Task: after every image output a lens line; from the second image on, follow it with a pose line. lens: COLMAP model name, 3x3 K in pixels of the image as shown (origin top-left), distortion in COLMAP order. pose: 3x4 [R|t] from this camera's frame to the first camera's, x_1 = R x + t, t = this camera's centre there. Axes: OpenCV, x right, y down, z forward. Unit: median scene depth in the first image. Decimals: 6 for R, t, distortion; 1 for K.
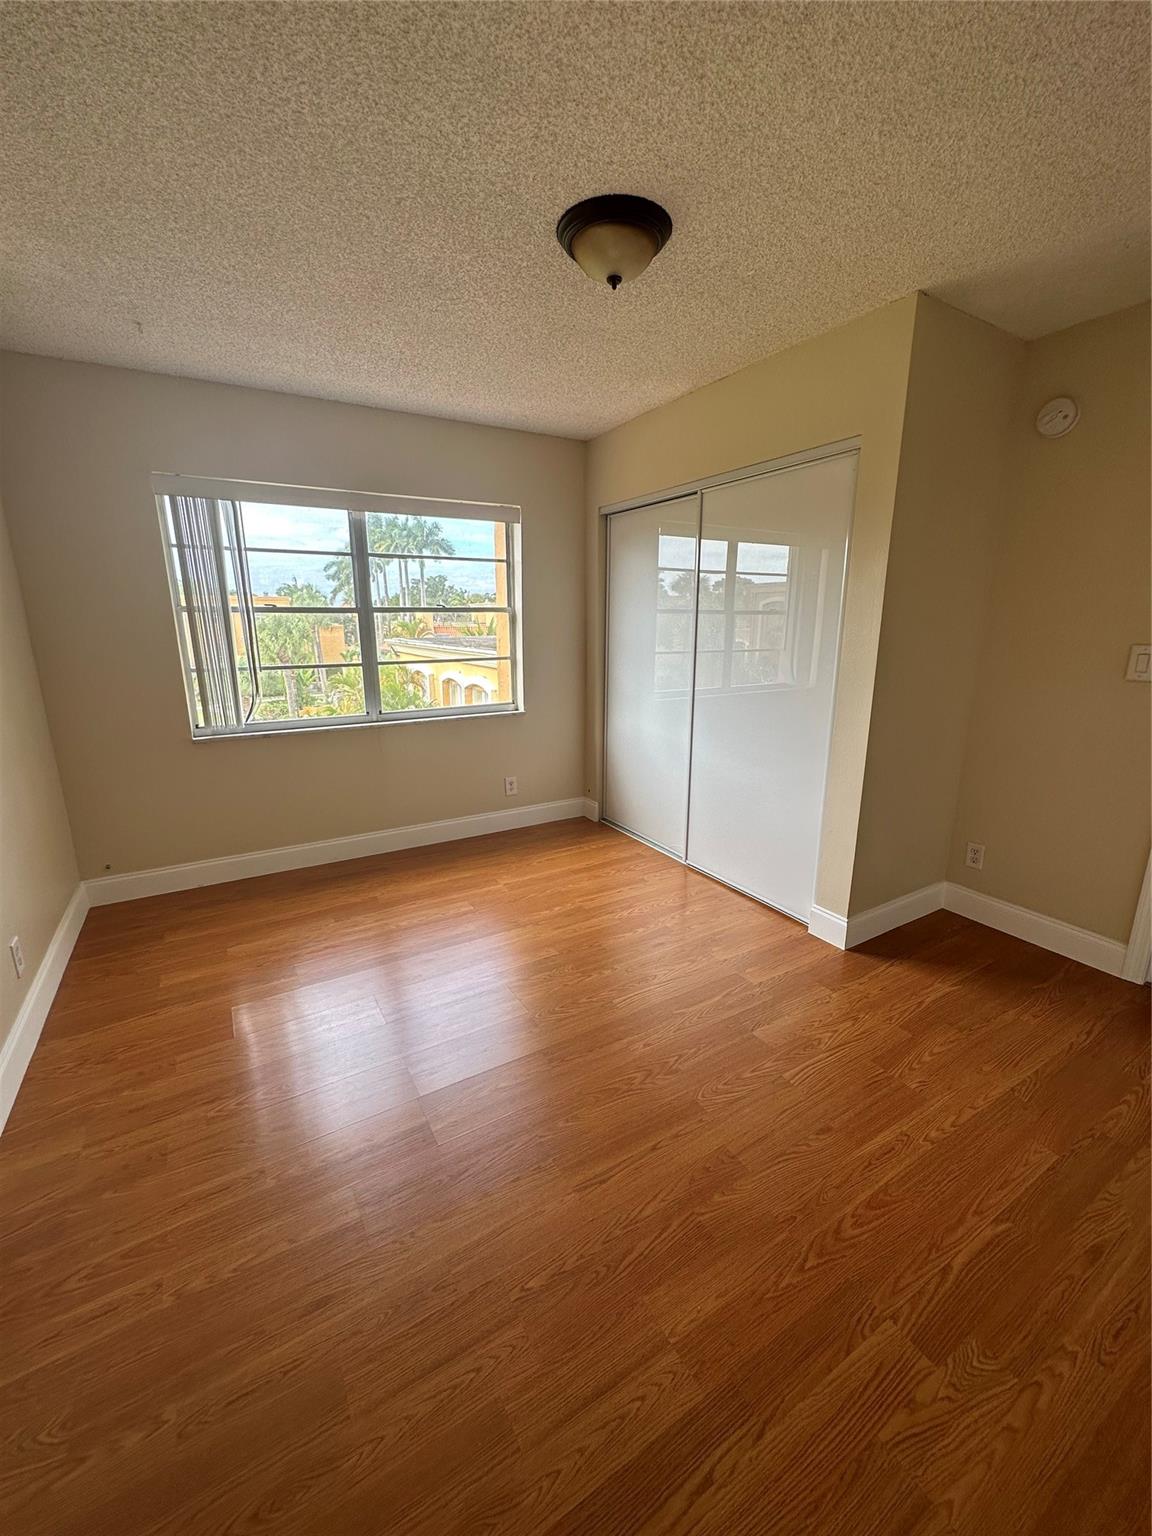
lens RADIAL K [[610.4, 0, 578.2], [0, 610.4, 768.0], [0, 0, 1]] dist [-0.005371, 0.000958]
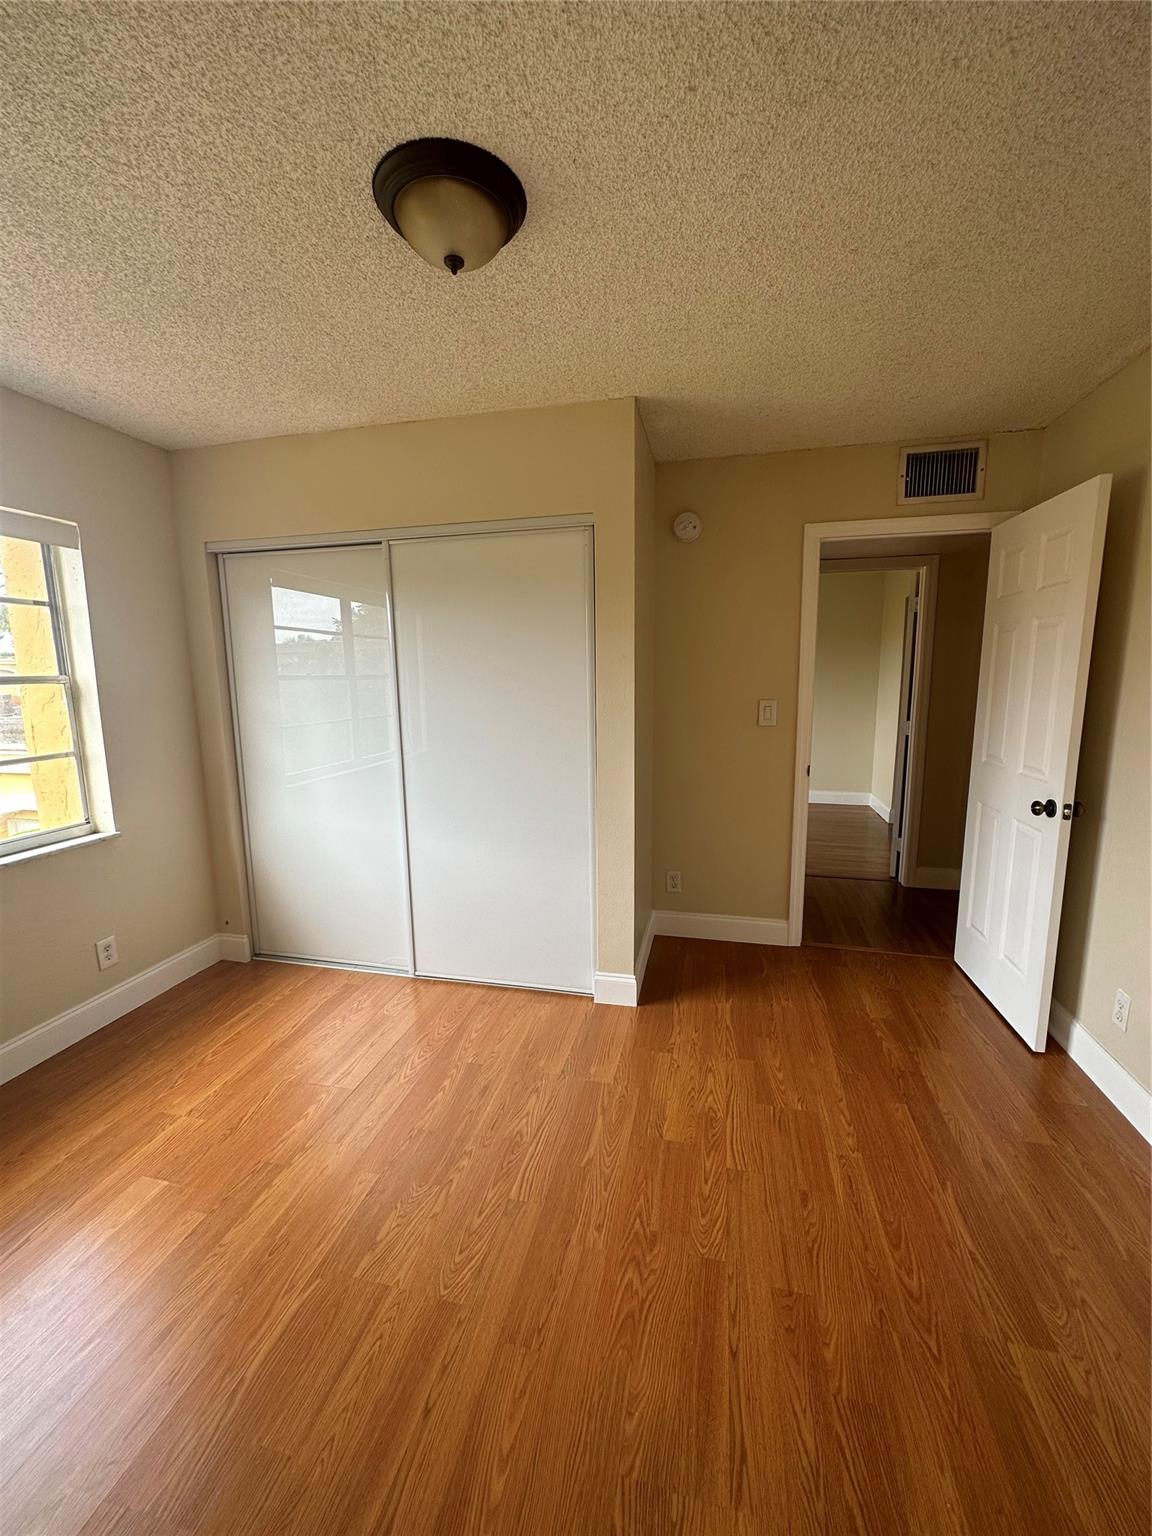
lens RADIAL K [[610.4, 0, 575.8], [0, 610.4, 768.8], [0, 0, 1]] dist [-0.005371, 0.000958]
pose [[0.698690, -0.118384, 0.705562, -0.270840], [0.183193, 0.982939, -0.016485, -0.081636], [-0.691573, 0.140773, 0.708456, 0.266834]]
